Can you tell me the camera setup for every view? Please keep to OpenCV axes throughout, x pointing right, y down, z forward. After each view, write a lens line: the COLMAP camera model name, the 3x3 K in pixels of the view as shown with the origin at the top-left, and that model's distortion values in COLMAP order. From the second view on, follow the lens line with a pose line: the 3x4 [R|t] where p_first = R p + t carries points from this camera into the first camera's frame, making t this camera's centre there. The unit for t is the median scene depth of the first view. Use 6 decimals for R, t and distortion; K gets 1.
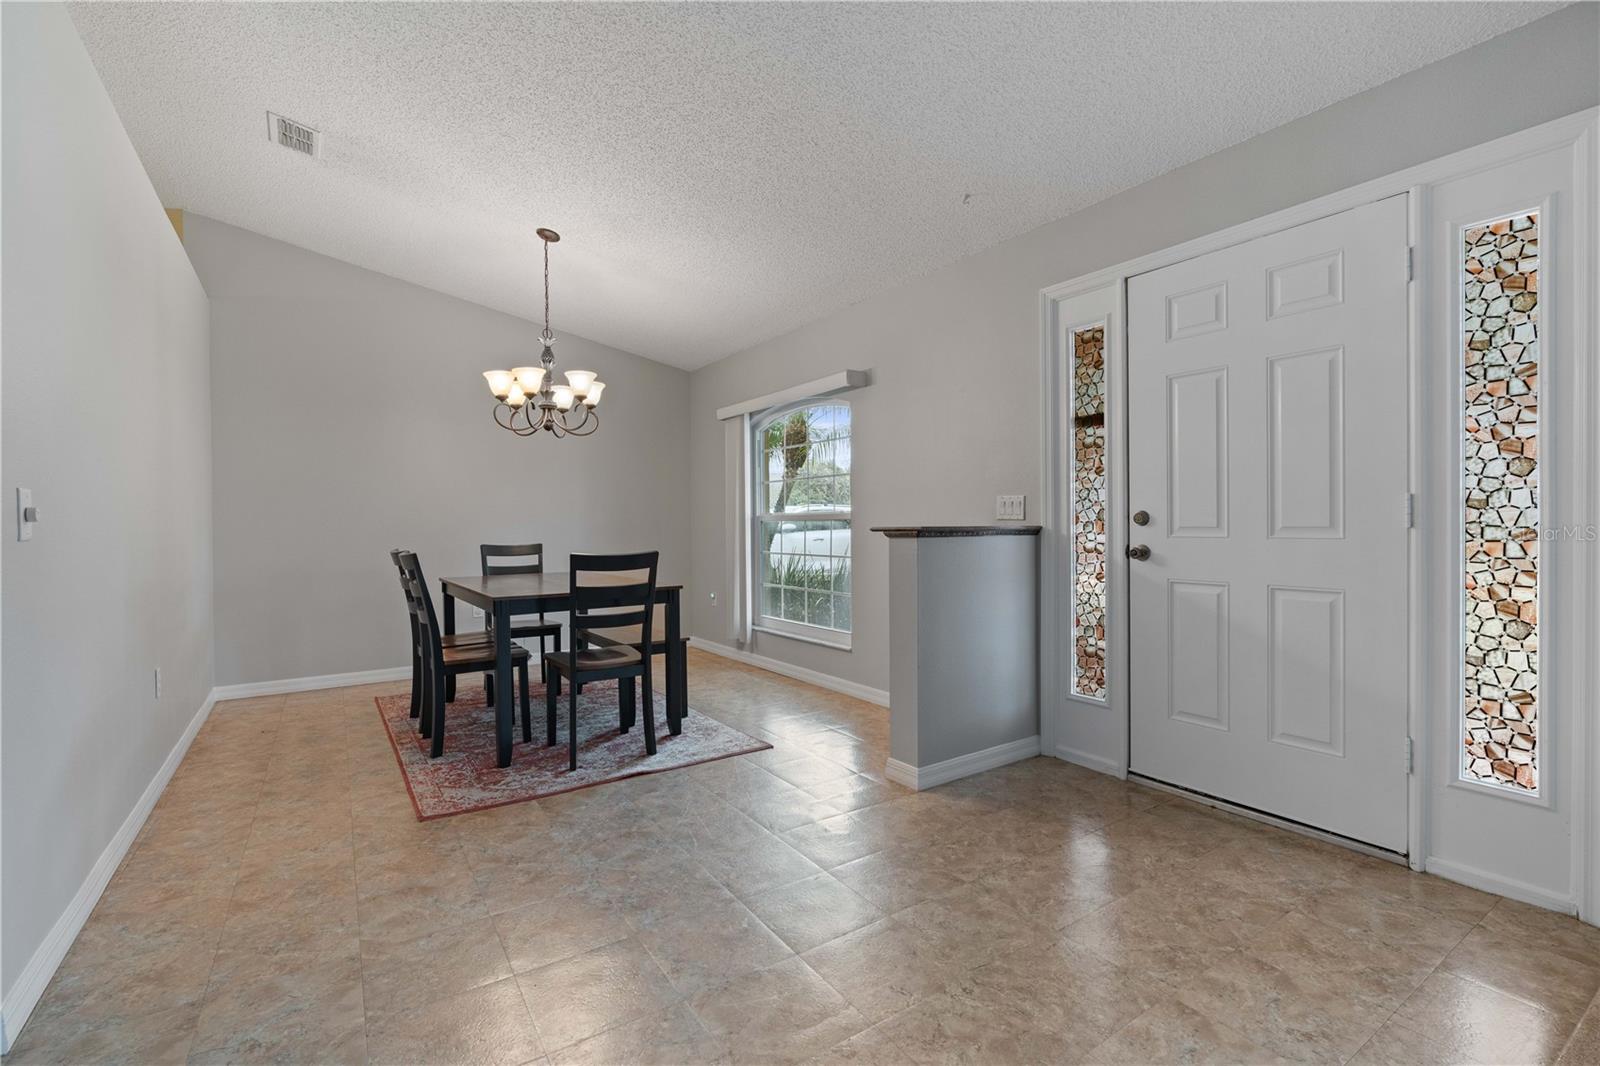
lens RADIAL K [[719.6, 0, 794.1], [0, 719.6, 531.4], [0, 0, 1]] dist [-0.009237, 0.003001]
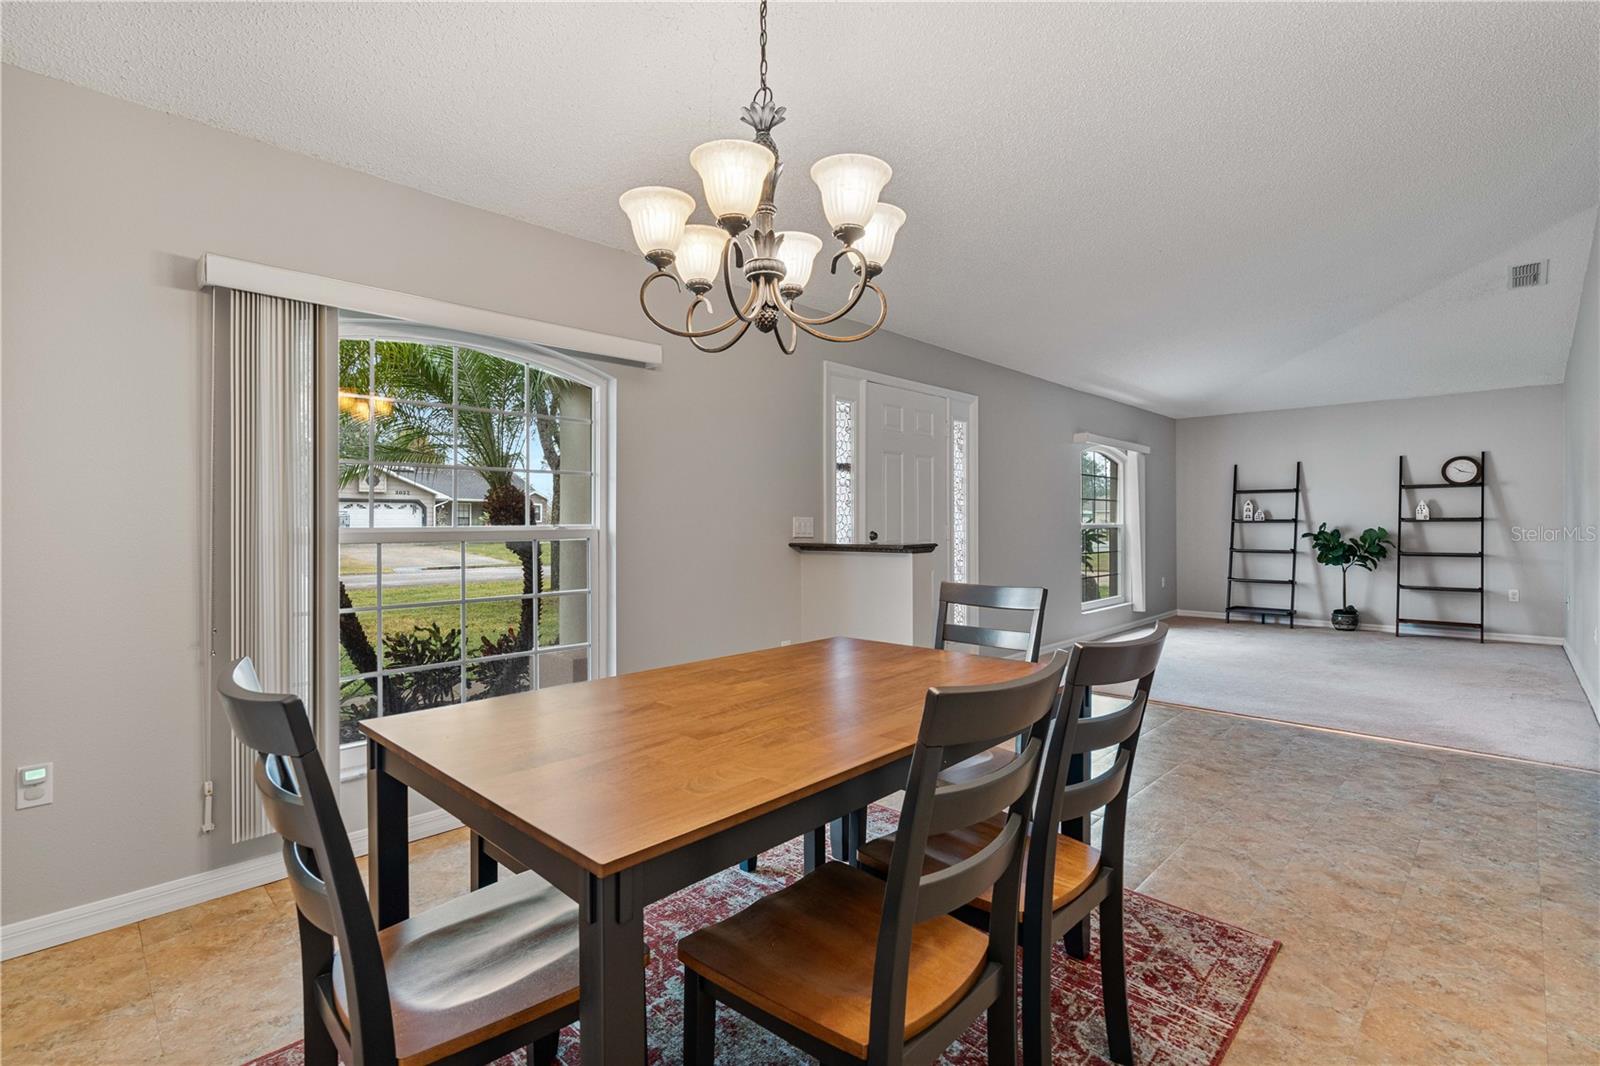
lens RADIAL K [[719.6, 0, 814.4], [0, 719.6, 520.5], [0, 0, 1]] dist [-0.009237, 0.003001]
pose [[-0.218222, 0.013618, 0.975804, -1.027403], [0.014361, 0.999839, -0.010742, -0.036160], [-0.975794, 0.011669, -0.218382, 1.455954]]
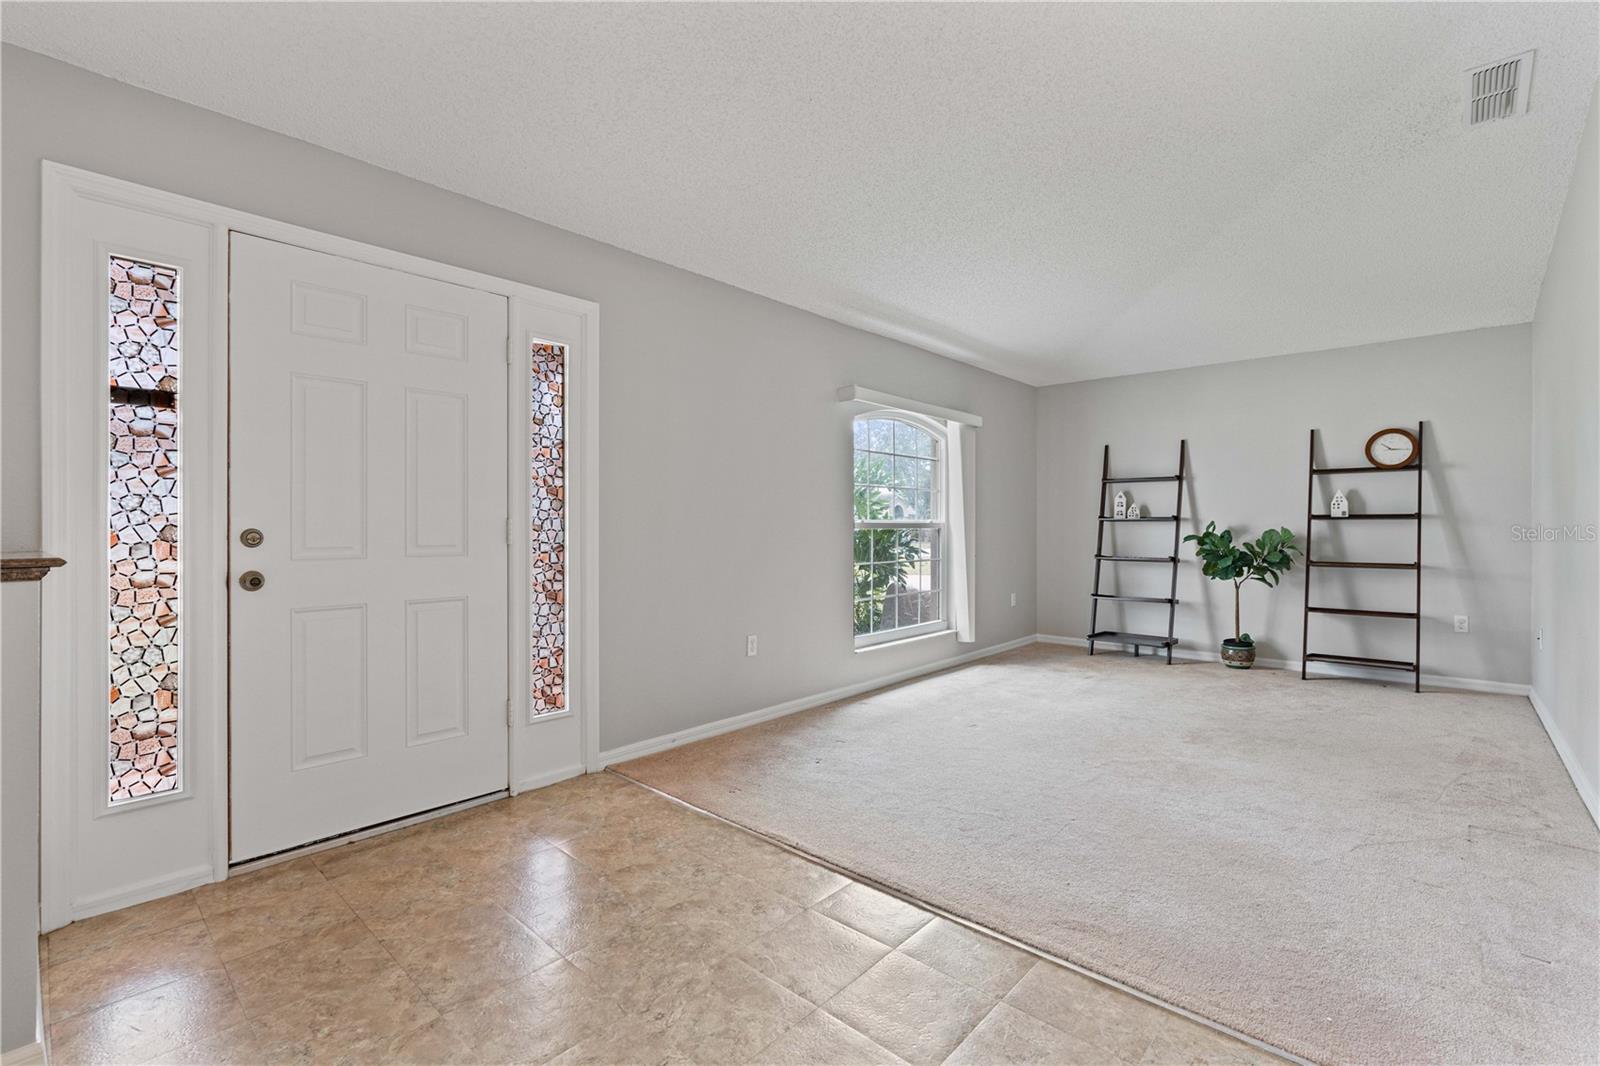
lens RADIAL K [[719.6, 0, 804.9], [0, 719.6, 528.1], [0, 0, 1]] dist [-0.009237, 0.003001]
pose [[-0.258949, 0.005784, 0.965874, -0.443867], [0.012918, 0.999913, -0.002525, -0.019042], [-0.965805, 0.011823, -0.259001, 0.602513]]
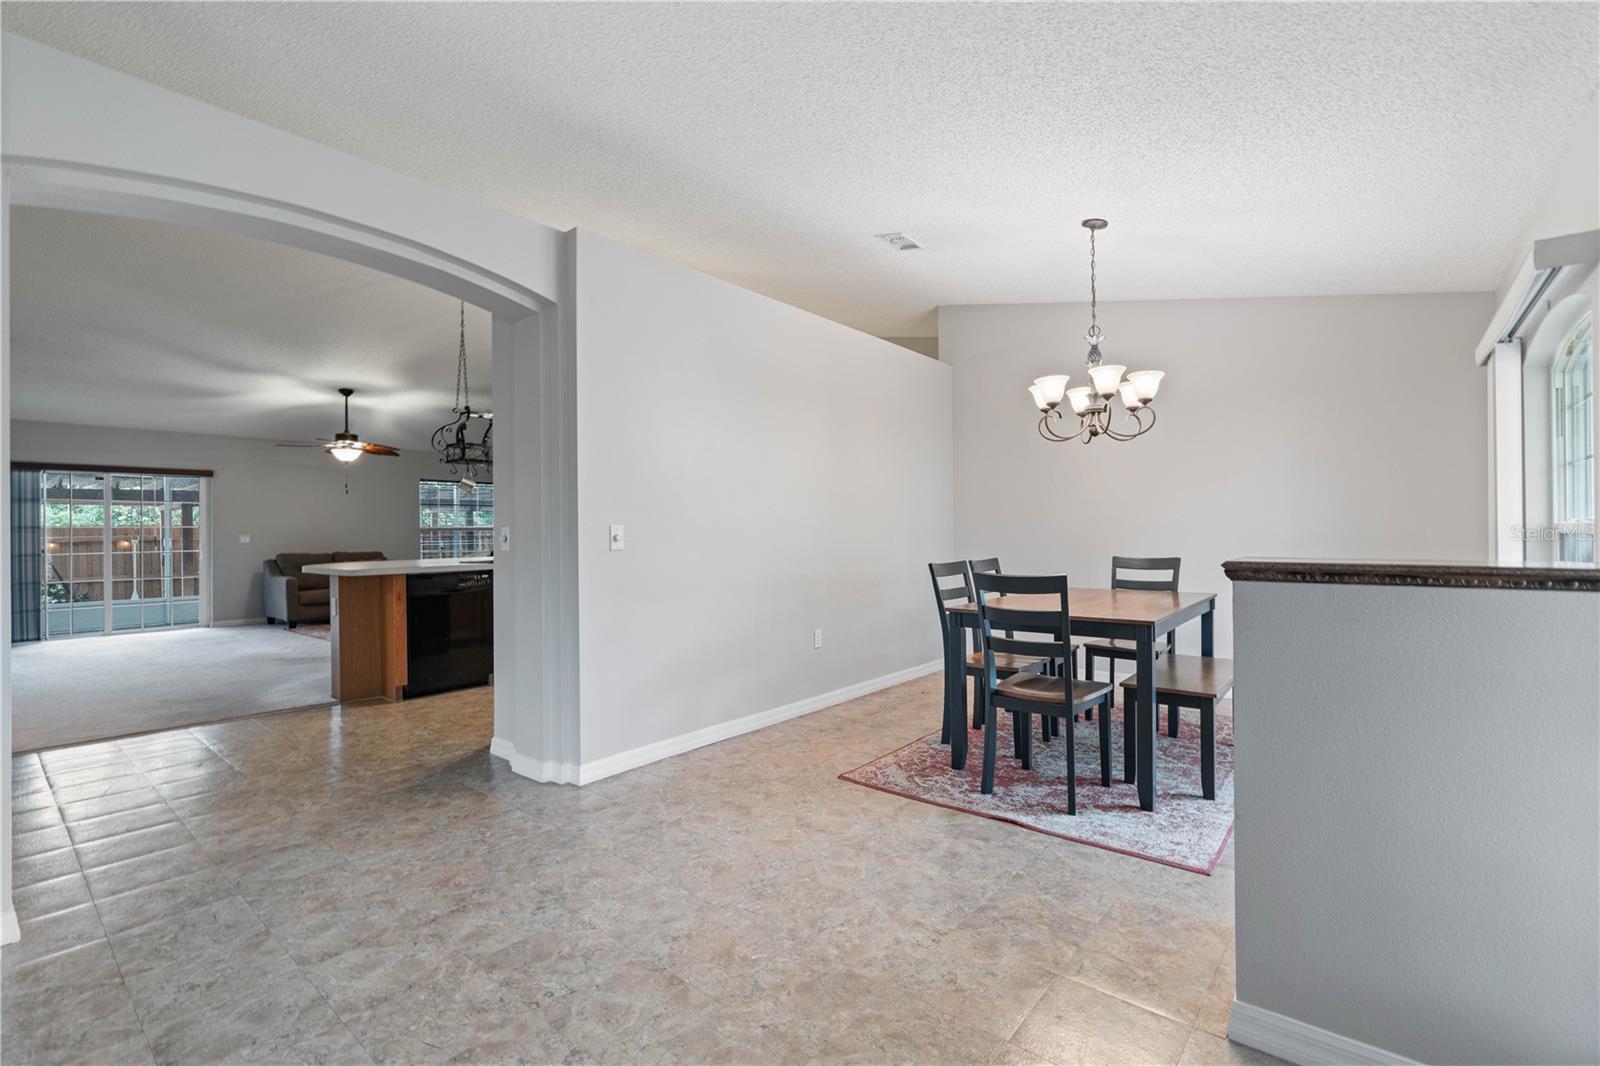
lens RADIAL K [[719.6, 0, 793.3], [0, 719.6, 533.0], [0, 0, 1]] dist [-0.009237, 0.003001]
pose [[0.278155, 0.008266, -0.960500, 0.592769], [-0.000699, 0.999964, 0.008403, -0.032559], [0.960536, -0.001666, 0.278151, 0.508737]]
